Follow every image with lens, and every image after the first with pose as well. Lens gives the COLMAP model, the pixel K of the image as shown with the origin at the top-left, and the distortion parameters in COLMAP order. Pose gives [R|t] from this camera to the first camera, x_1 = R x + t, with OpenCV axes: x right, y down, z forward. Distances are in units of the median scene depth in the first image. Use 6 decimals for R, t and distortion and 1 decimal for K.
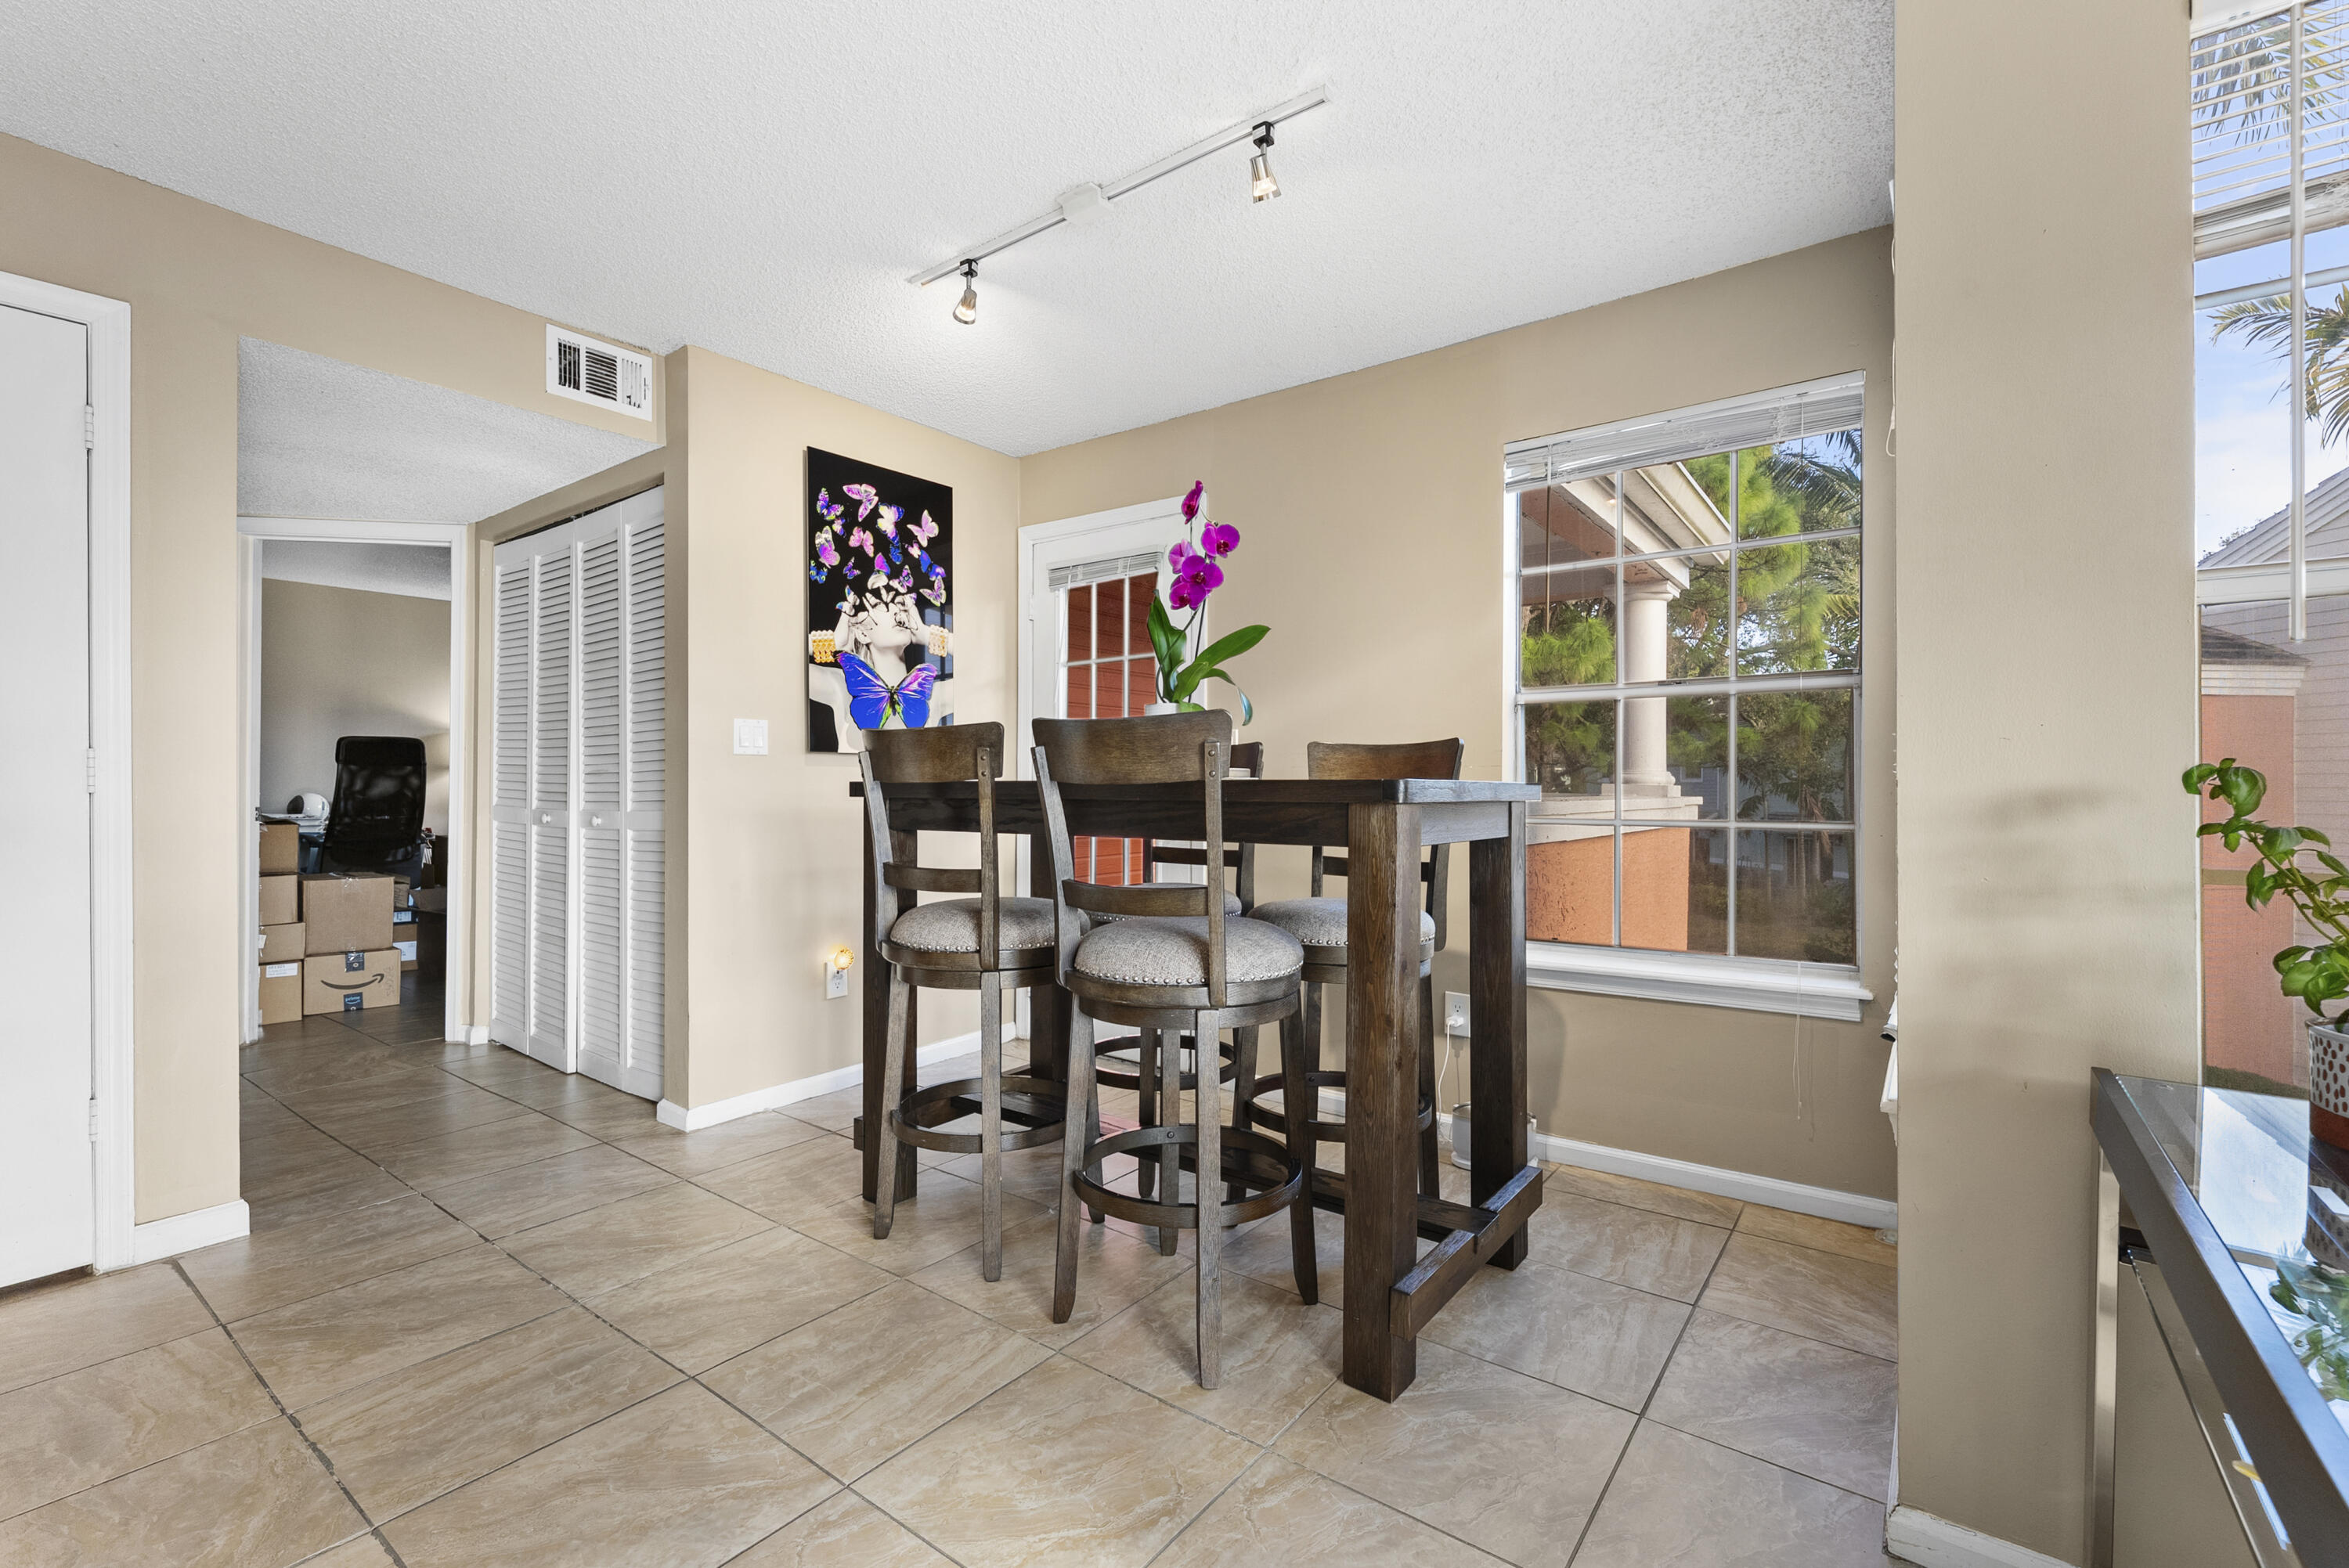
lens RADIAL K [[1012.2, 0, 1174.5], [0, 1012.2, 784.0], [0, 0, 1]] dist [-0.000392, -0.000017]
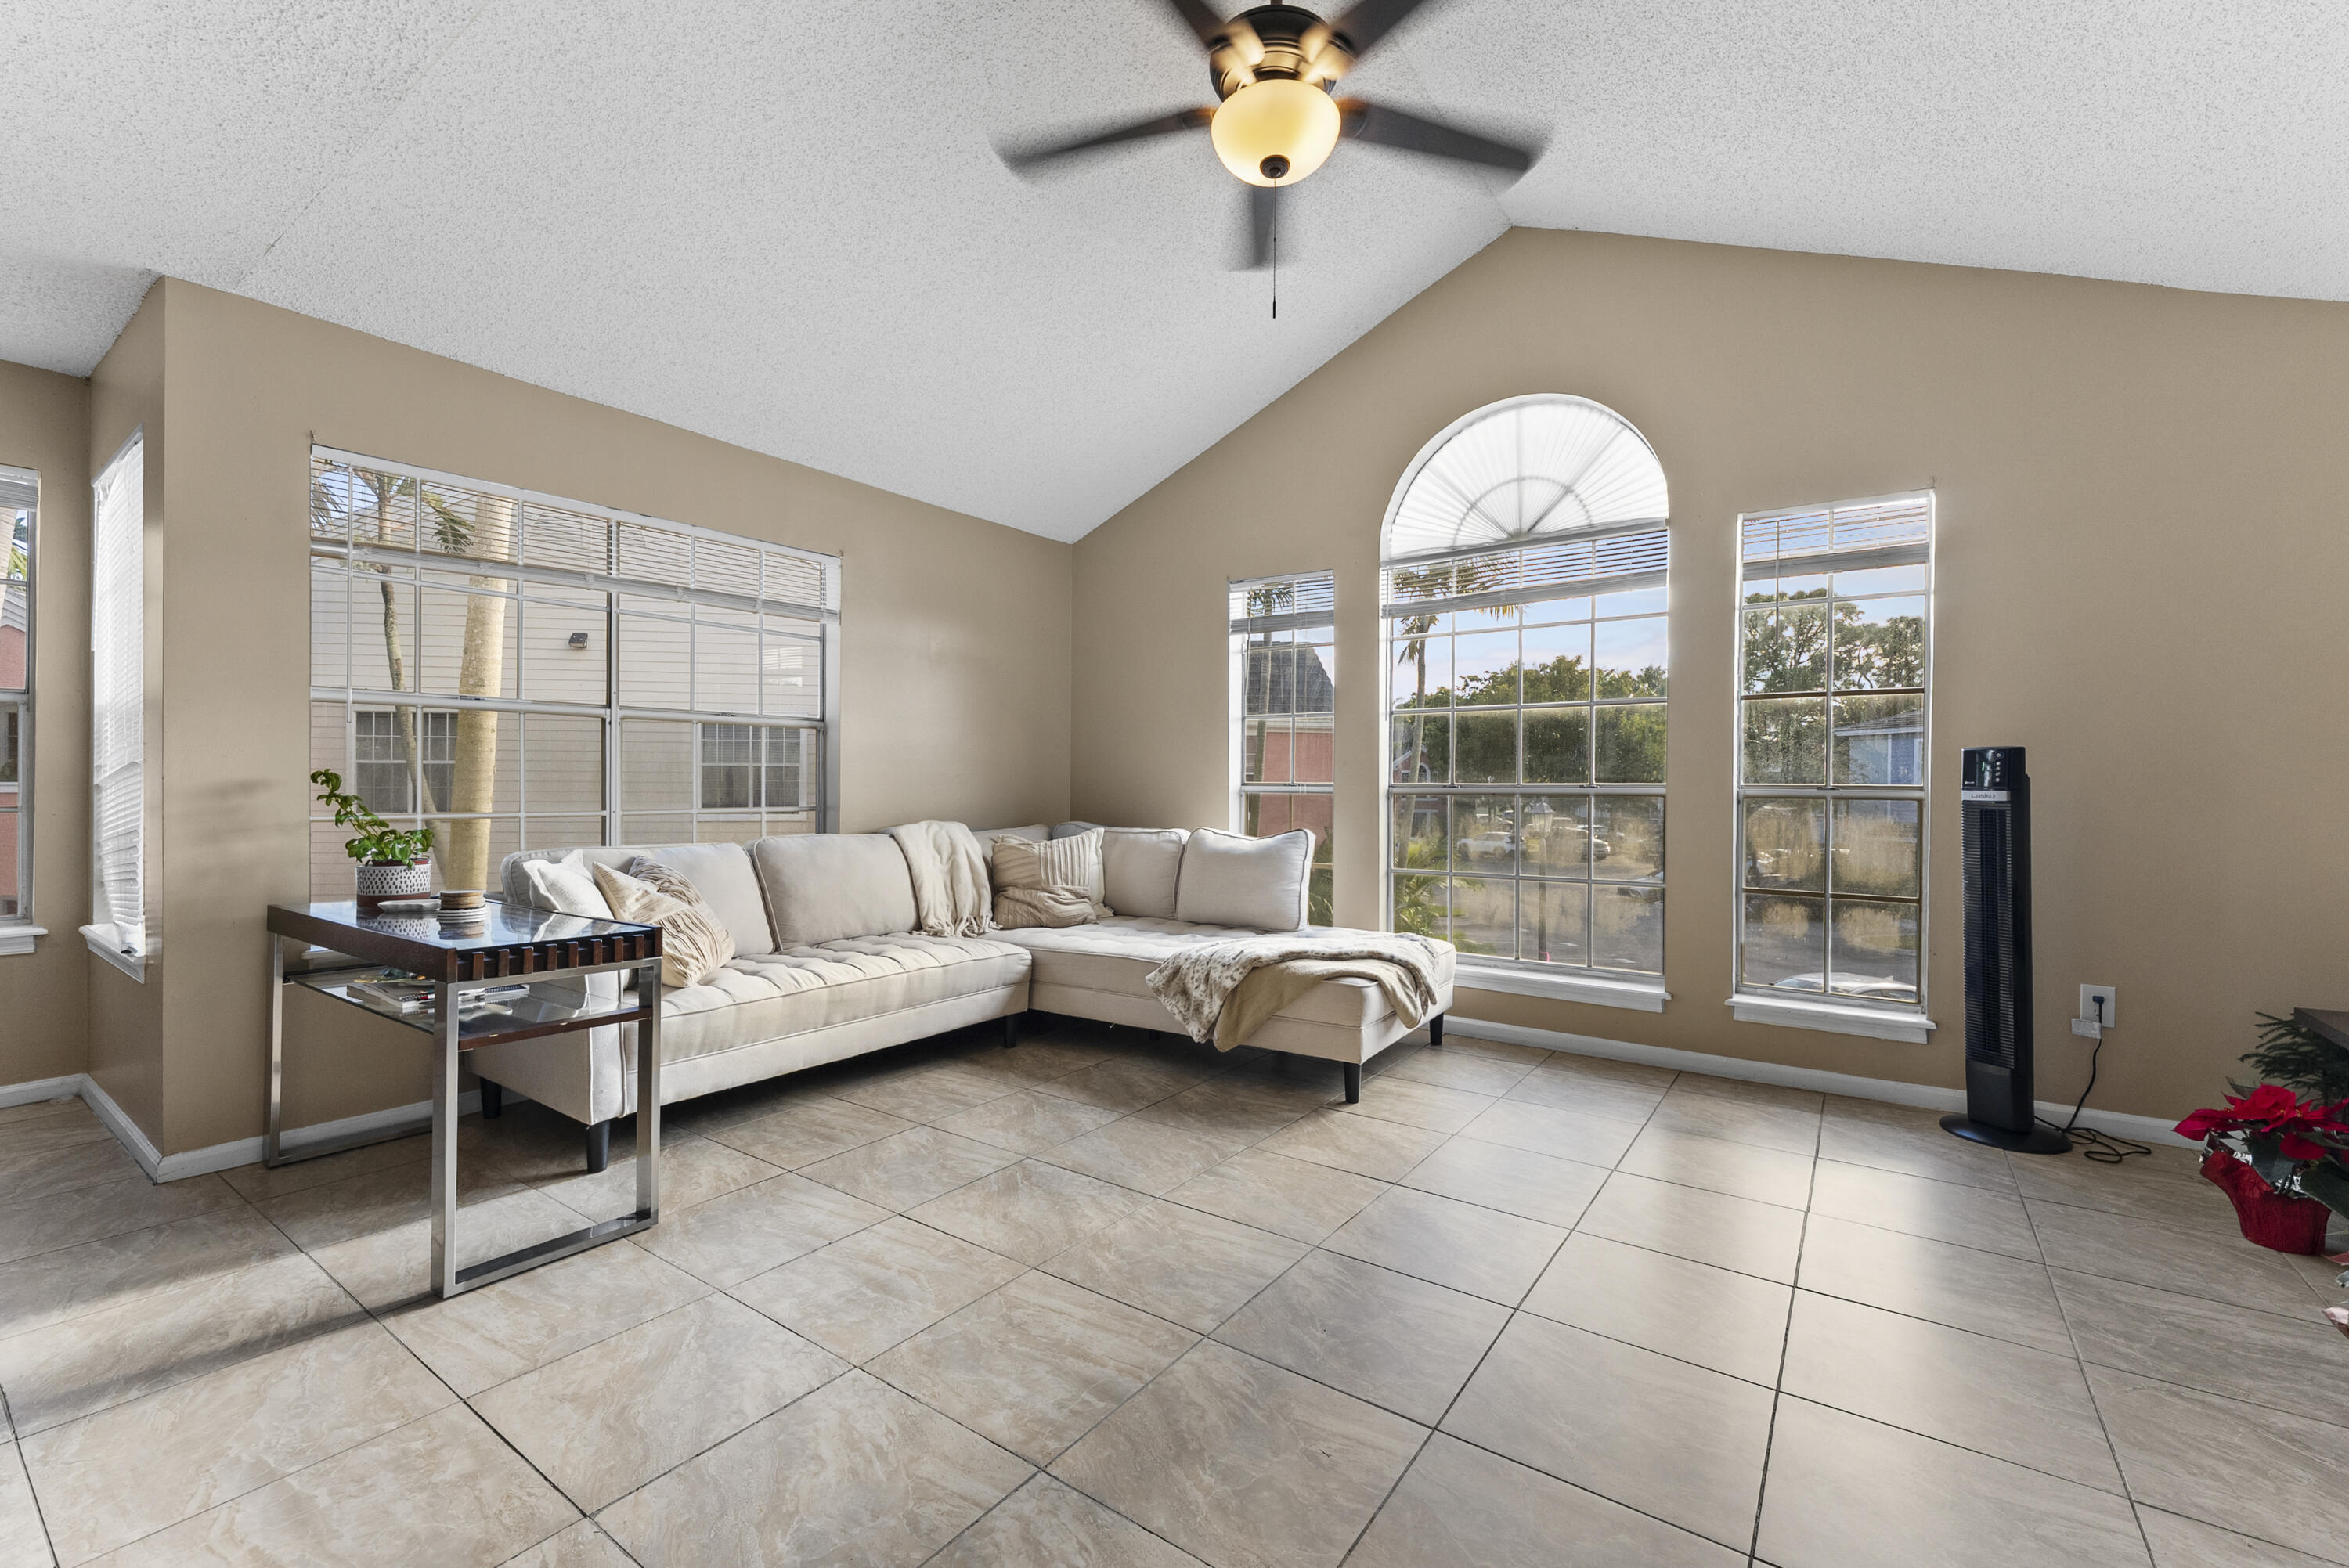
lens RADIAL K [[986.6, 0, 1174.5], [0, 986.6, 784.0], [0, 0, 1]] dist [-0.000501, -0.000130]
pose [[-0.028430, 0.001297, 0.999595, -0.483005], [-0.005430, 0.999984, -0.001452, 0.001250], [-0.999581, -0.005469, -0.028423, -0.340120]]
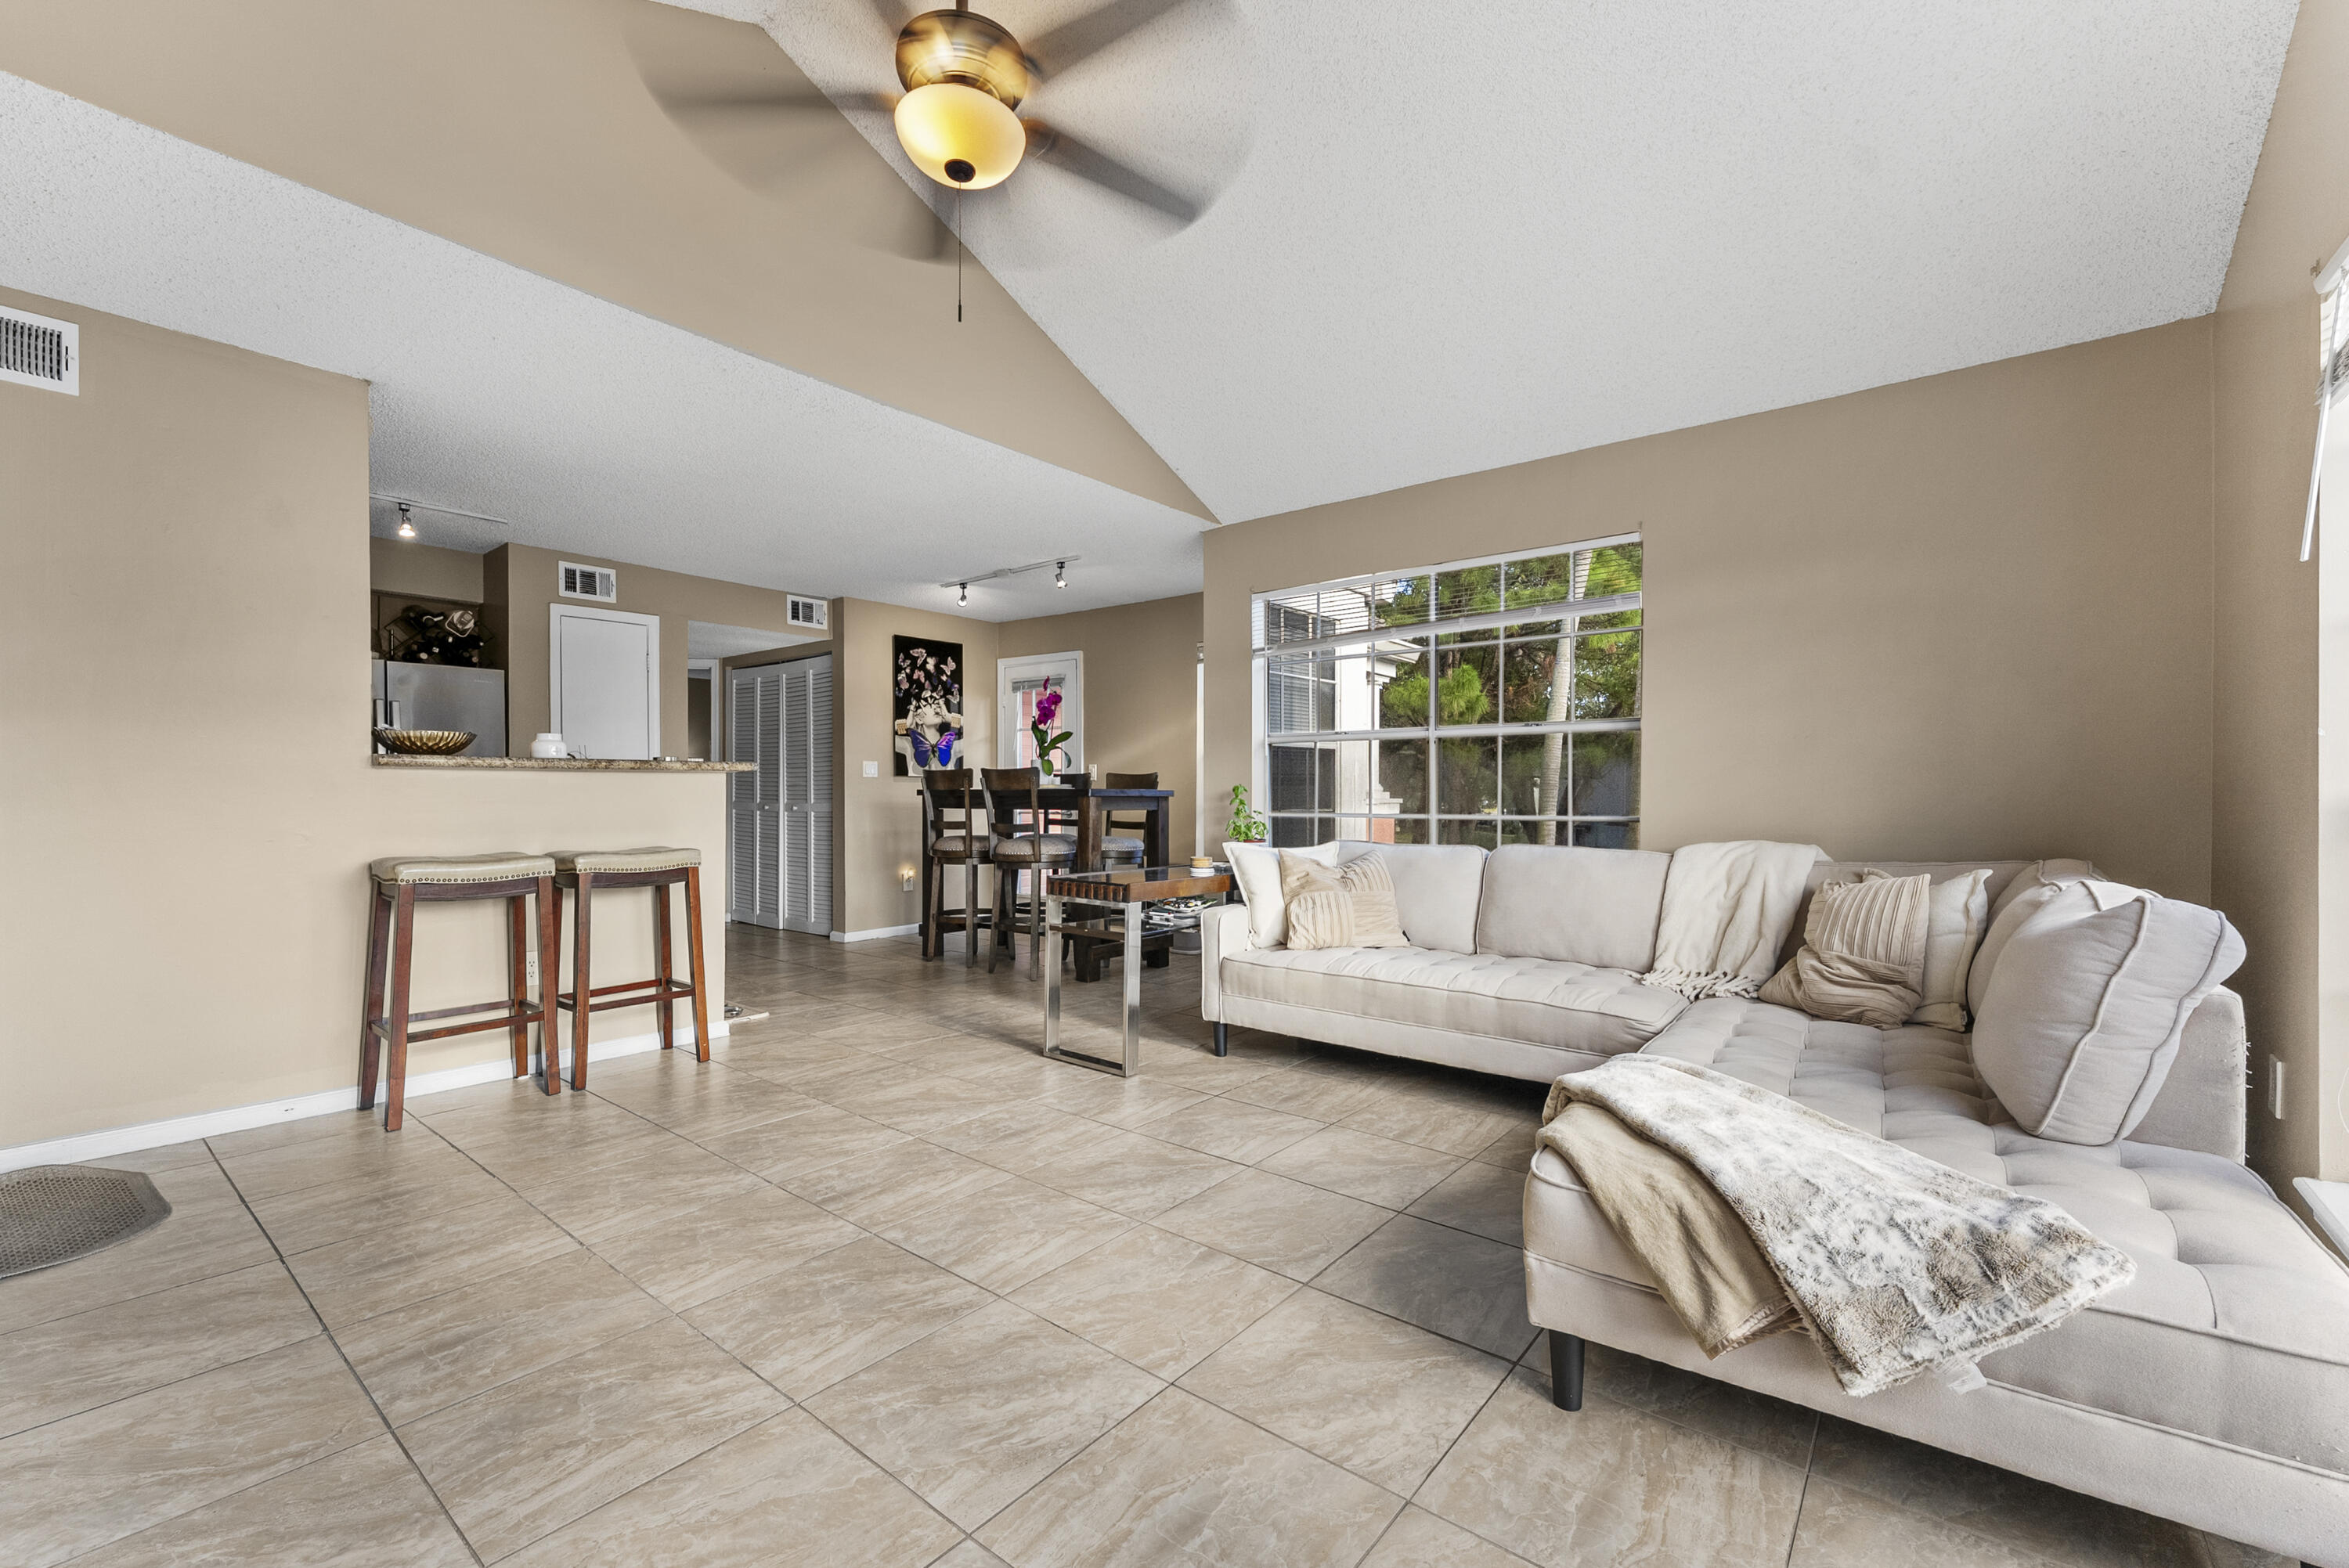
lens RADIAL K [[960.6, 0, 1162.9], [0, 960.6, 806.8], [0, 0, 1]] dist [0.000551, 0.000000]
pose [[0.999327, 0.001423, -0.036660, 0.282181], [-0.000872, 0.999887, 0.015025, 0.002727], [0.036677, -0.014983, 0.999215, -1.019047]]
